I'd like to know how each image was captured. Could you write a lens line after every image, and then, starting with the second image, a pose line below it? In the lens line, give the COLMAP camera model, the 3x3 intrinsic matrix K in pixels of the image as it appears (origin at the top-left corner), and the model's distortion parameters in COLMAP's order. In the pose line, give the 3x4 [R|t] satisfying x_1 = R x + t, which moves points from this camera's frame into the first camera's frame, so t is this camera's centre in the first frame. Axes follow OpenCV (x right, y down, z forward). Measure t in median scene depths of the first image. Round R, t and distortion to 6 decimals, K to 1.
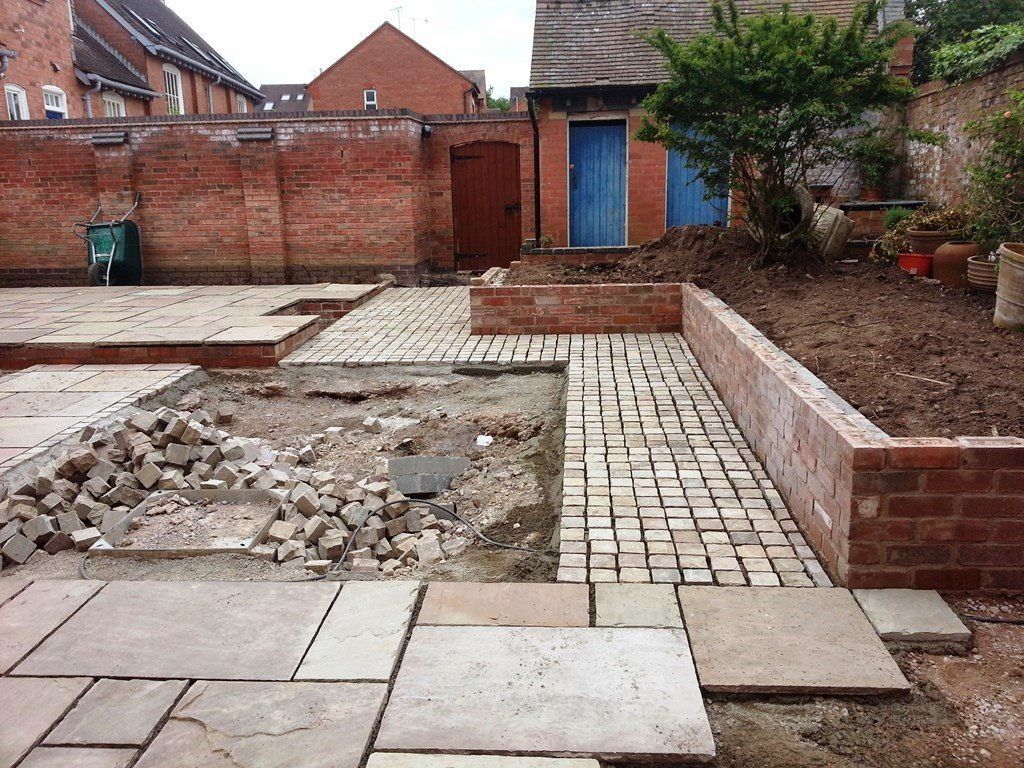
lens RADIAL K [[819.4, 0, 514.4], [0, 819.4, 365.0], [0, 0, 1]] dist [0.071378, -0.108901]
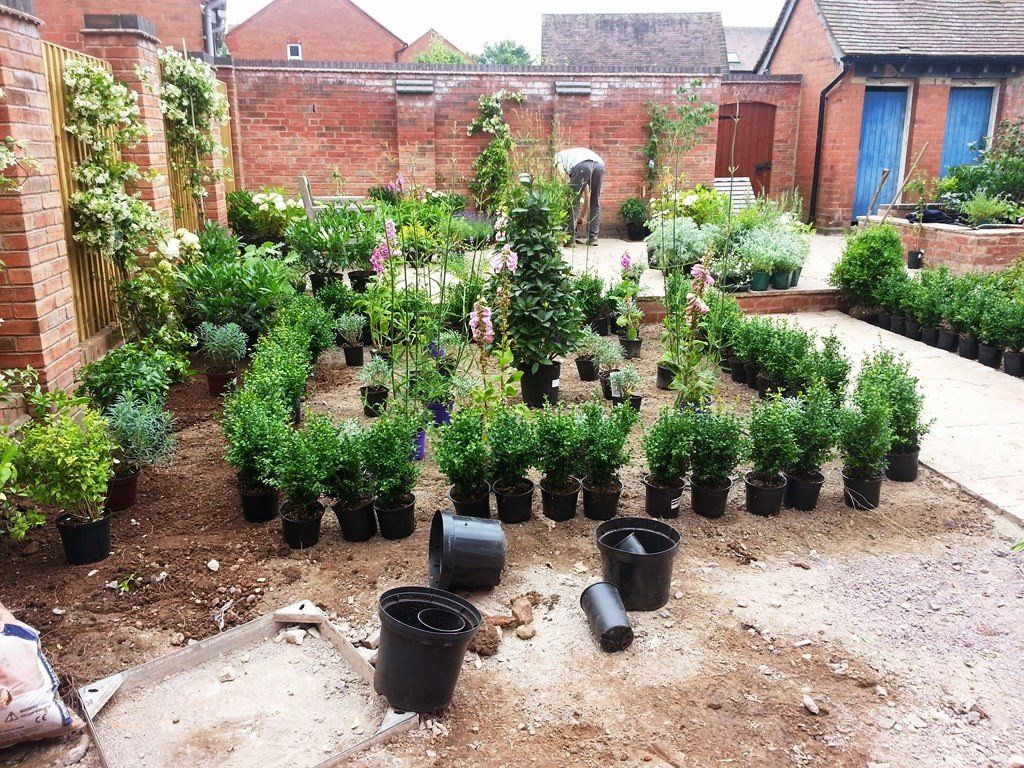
lens RADIAL K [[819.4, 0, 518.8], [0, 819.4, 353.3], [0, 0, 1]] dist [0.071378, -0.108901]
pose [[0.966793, -0.039615, 0.252472, -0.626636], [0.033698, 0.999048, 0.027720, 0.003727], [-0.253330, -0.018292, 0.967207, 0.070819]]
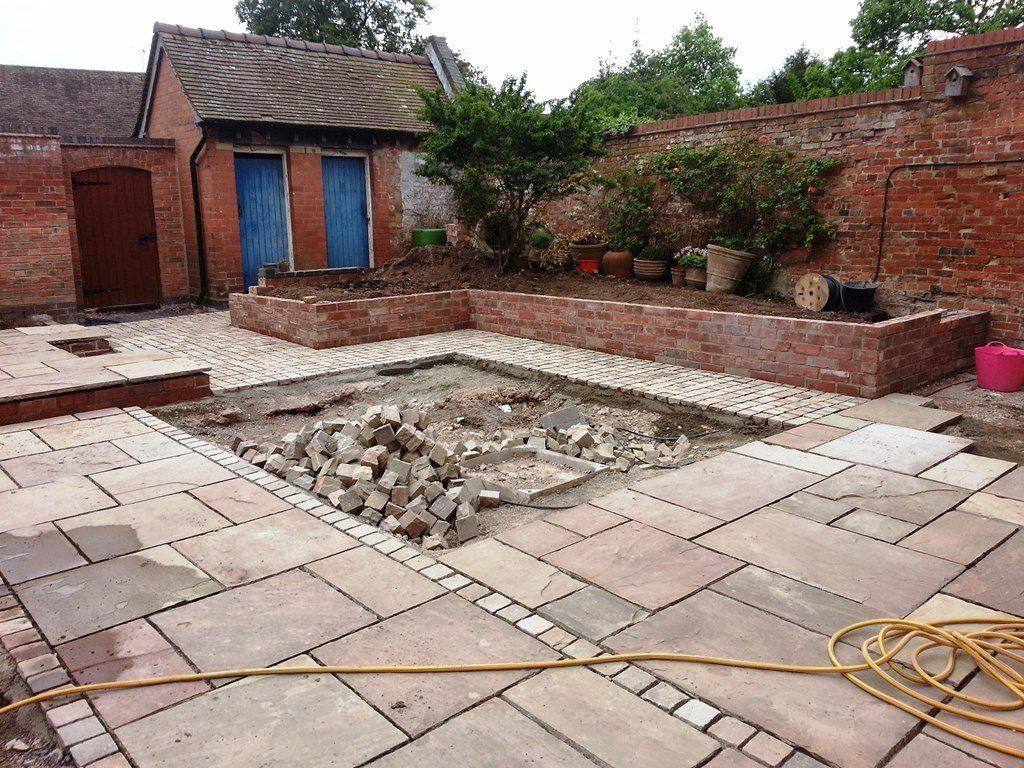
lens RADIAL K [[819.4, 0, 509.4], [0, 819.4, 368.1], [0, 0, 1]] dist [0.071378, -0.108901]
pose [[0.695610, -0.125529, 0.707368, -0.445304], [0.156026, 0.987512, 0.021811, 0.002028], [-0.701272, 0.095196, 0.706509, 0.049144]]
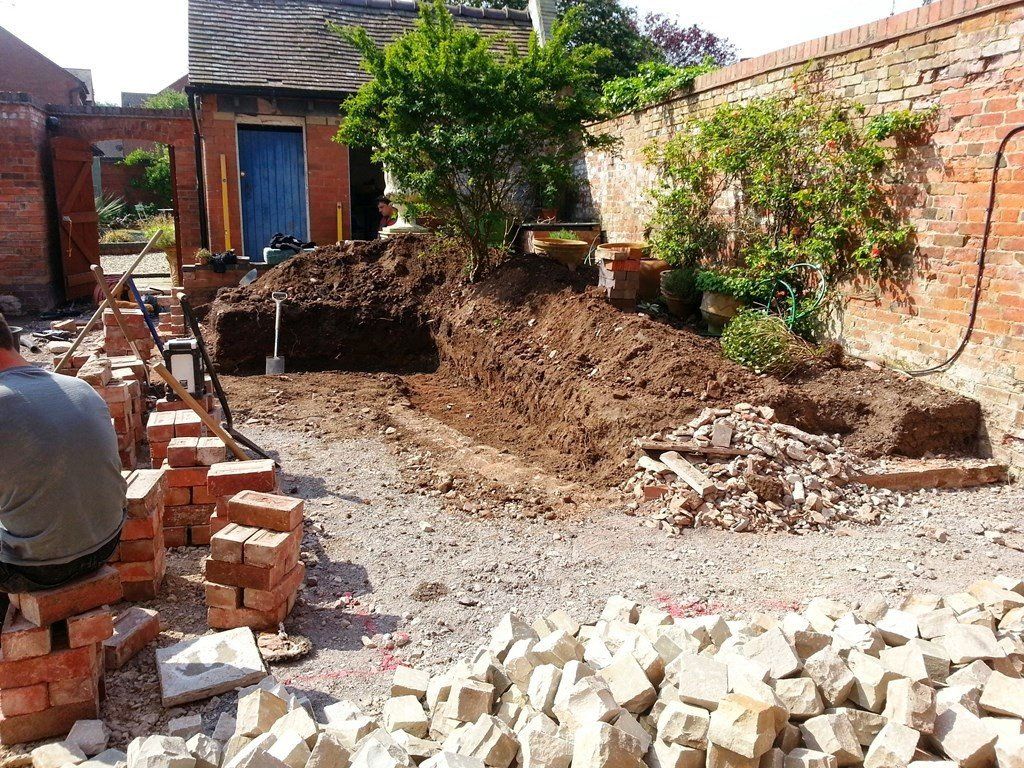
lens RADIAL K [[819.4, 0, 514.9], [0, 819.4, 360.6], [0, 0, 1]] dist [0.071378, -0.108901]
pose [[0.907998, -0.045079, 0.416543, -0.044914], [0.058056, 0.998141, -0.018533, -0.003930], [-0.414933, 0.041010, 0.908927, 0.064235]]
